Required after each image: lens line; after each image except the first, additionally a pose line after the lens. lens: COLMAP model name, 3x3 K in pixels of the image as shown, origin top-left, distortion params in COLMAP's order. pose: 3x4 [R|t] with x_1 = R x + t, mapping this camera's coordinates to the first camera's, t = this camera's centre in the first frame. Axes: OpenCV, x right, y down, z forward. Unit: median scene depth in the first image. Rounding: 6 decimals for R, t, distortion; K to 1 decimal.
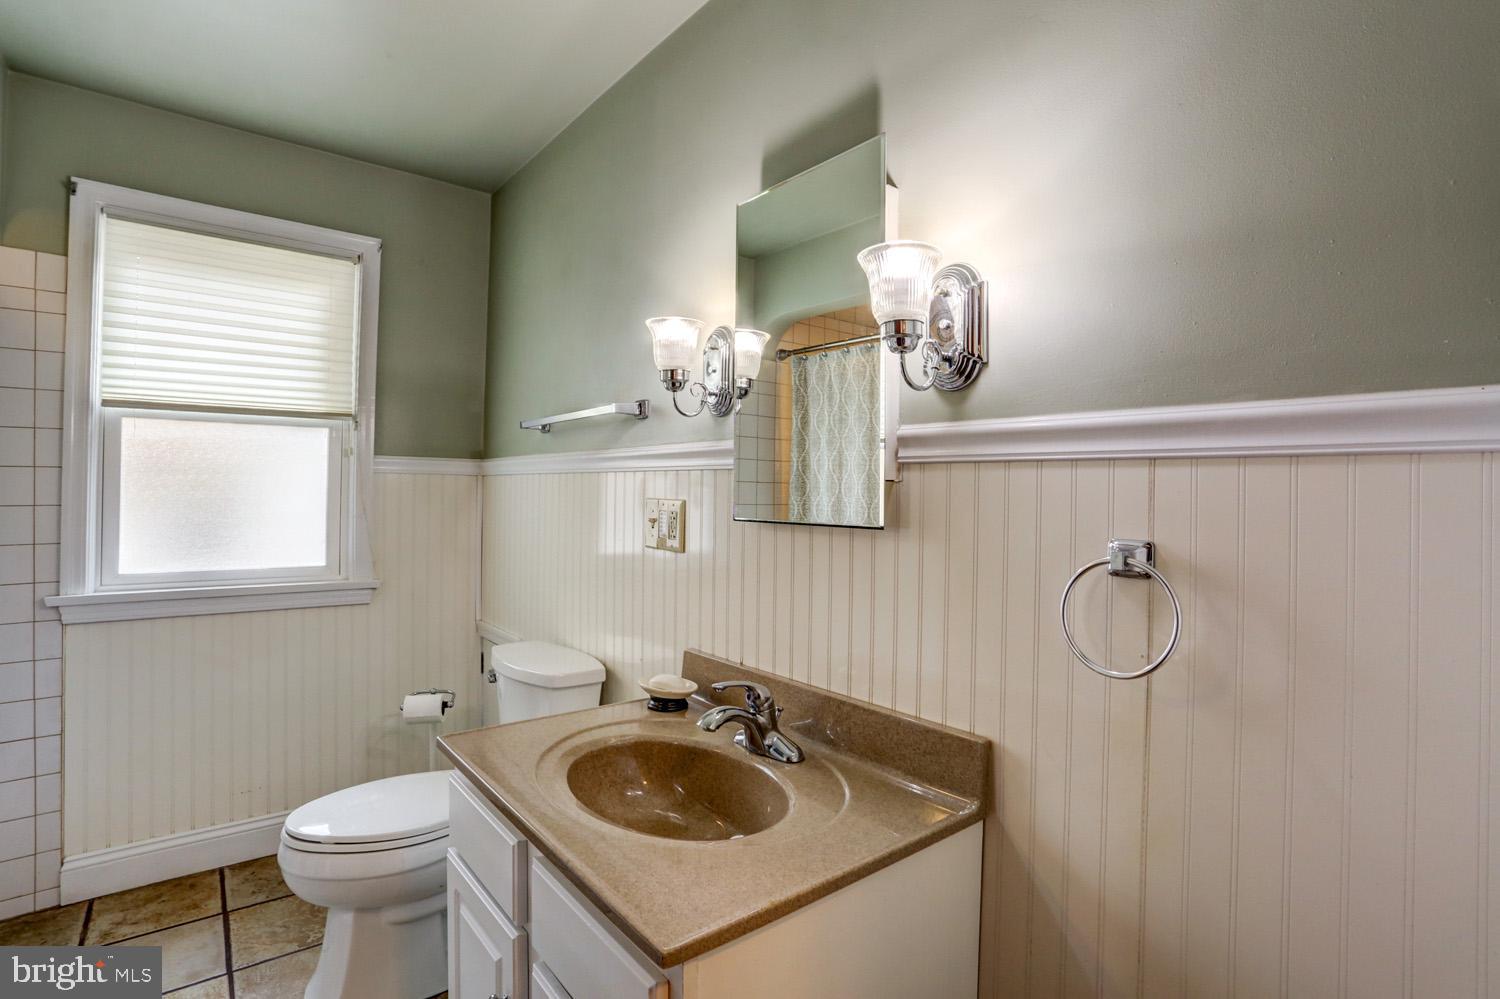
lens RADIAL K [[730.3, 0, 750.3], [0, 730.3, 486.3], [0, 0, 1]] dist [-0.074625, 0.032091]
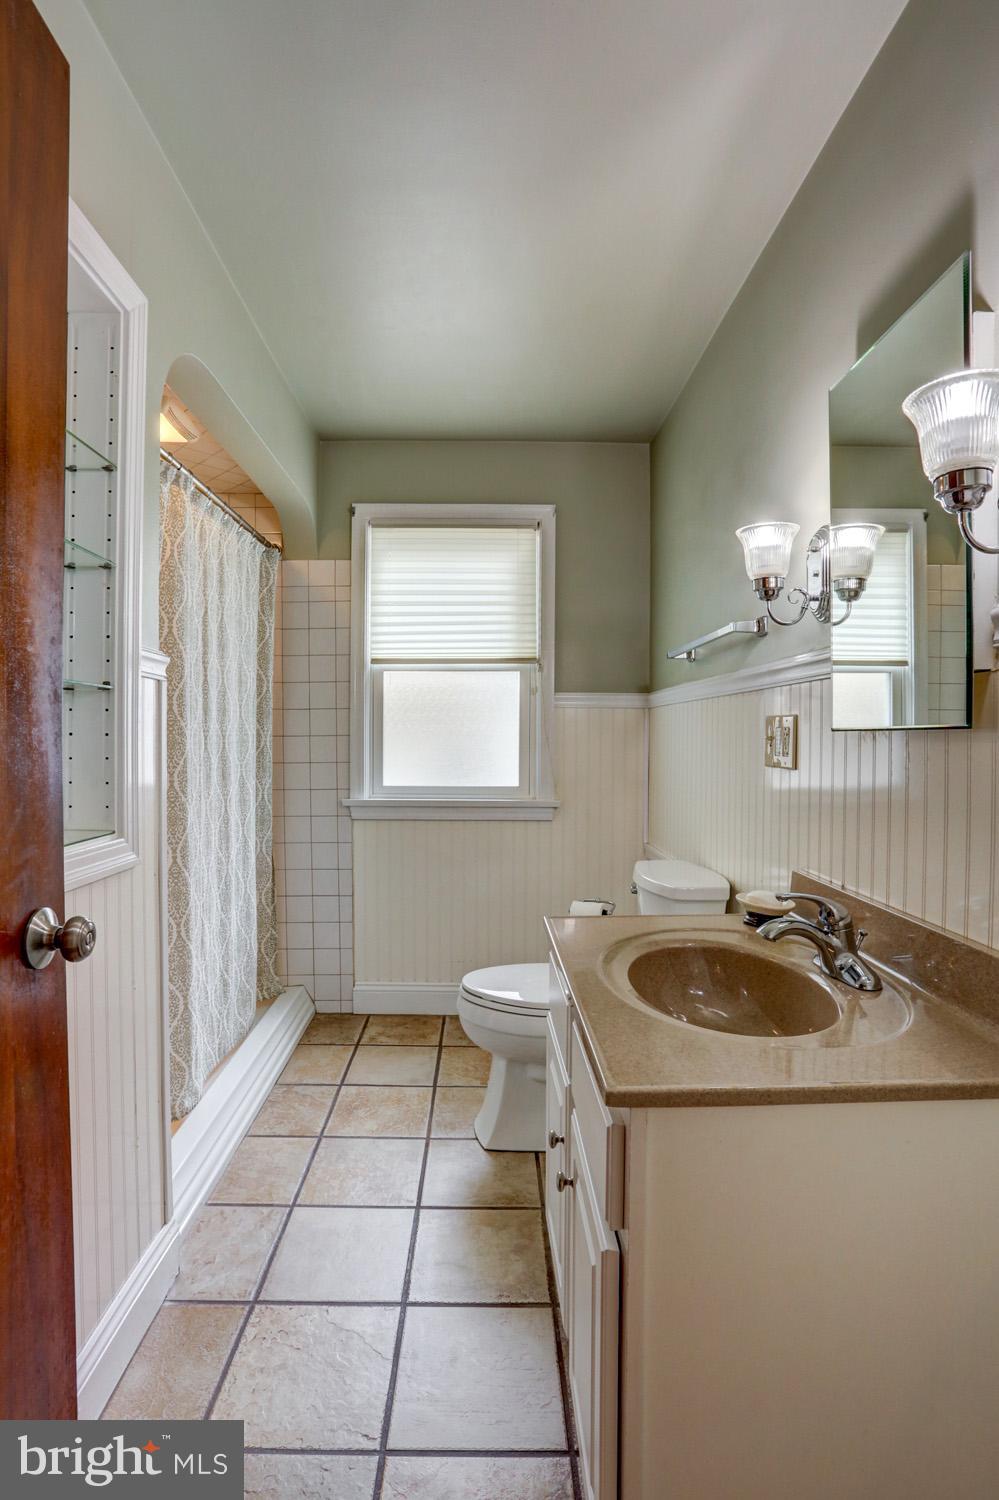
lens RADIAL K [[730.3, 0, 484.9], [0, 730.3, 748.6], [0, 0, 1]] dist [-0.074625, 0.032091]
pose [[0.785741, -0.001706, -0.618554, 0.159728], [0.012400, 0.999839, 0.012994, 0.041961], [0.618432, -0.017880, 0.785635, 0.006334]]
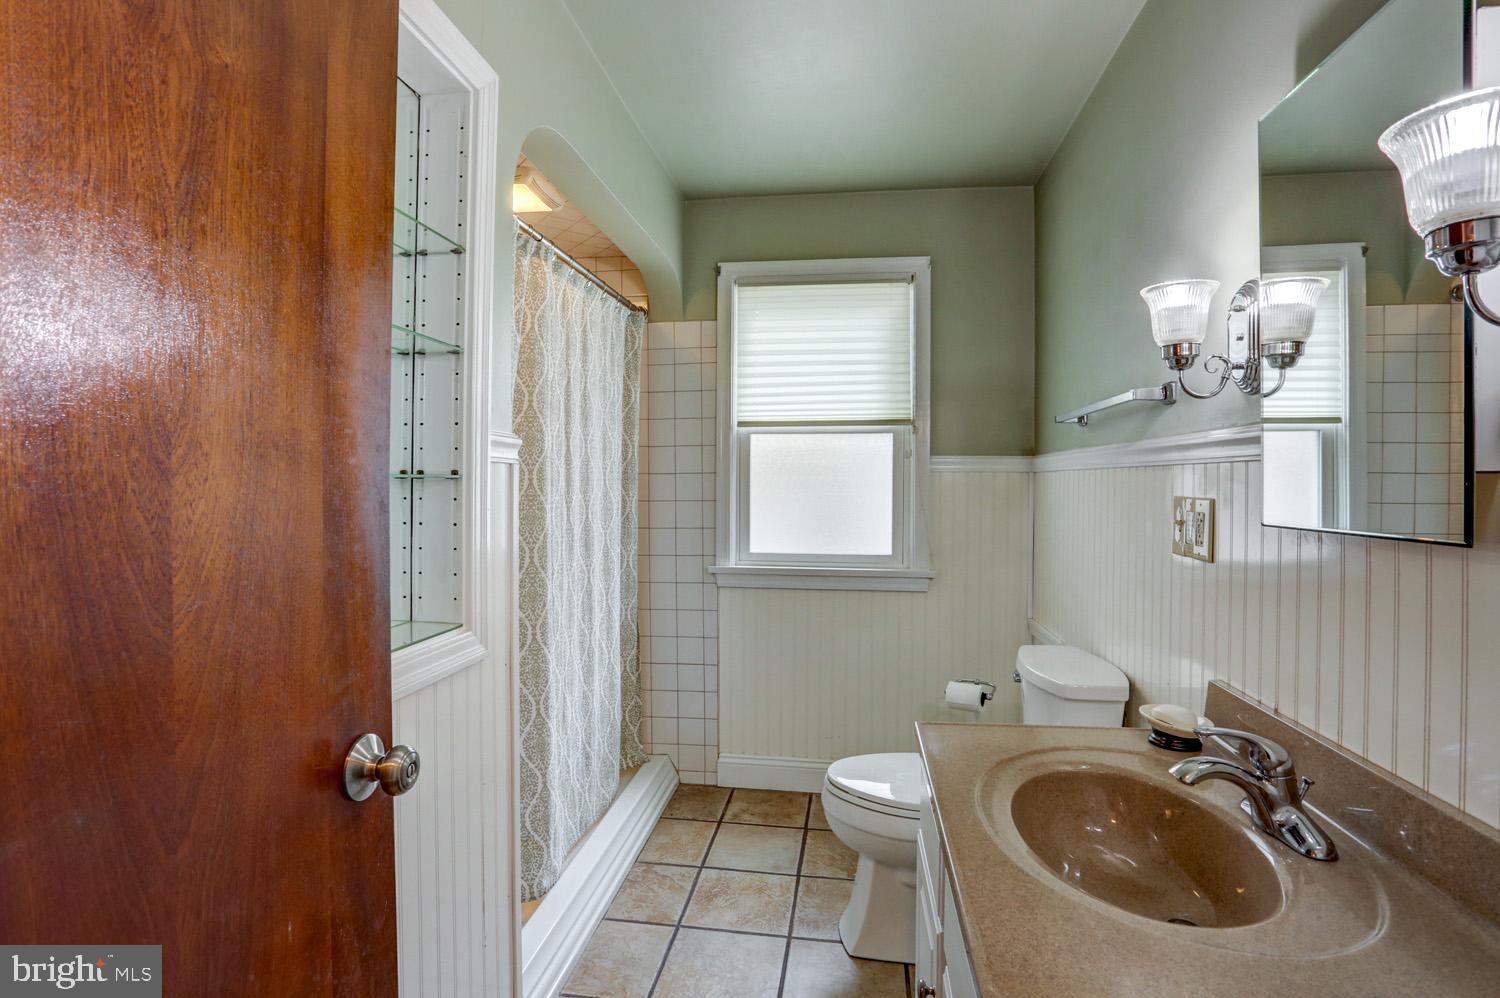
lens RADIAL K [[730.3, 0, 750.3], [0, 730.3, 485.8], [0, 0, 1]] dist [-0.074625, 0.032091]
pose [[0.684442, -0.007388, -0.729030, 0.126777], [0.011676, 0.999931, 0.000829, -0.002681], [0.728974, -0.009080, 0.684481, 0.065613]]
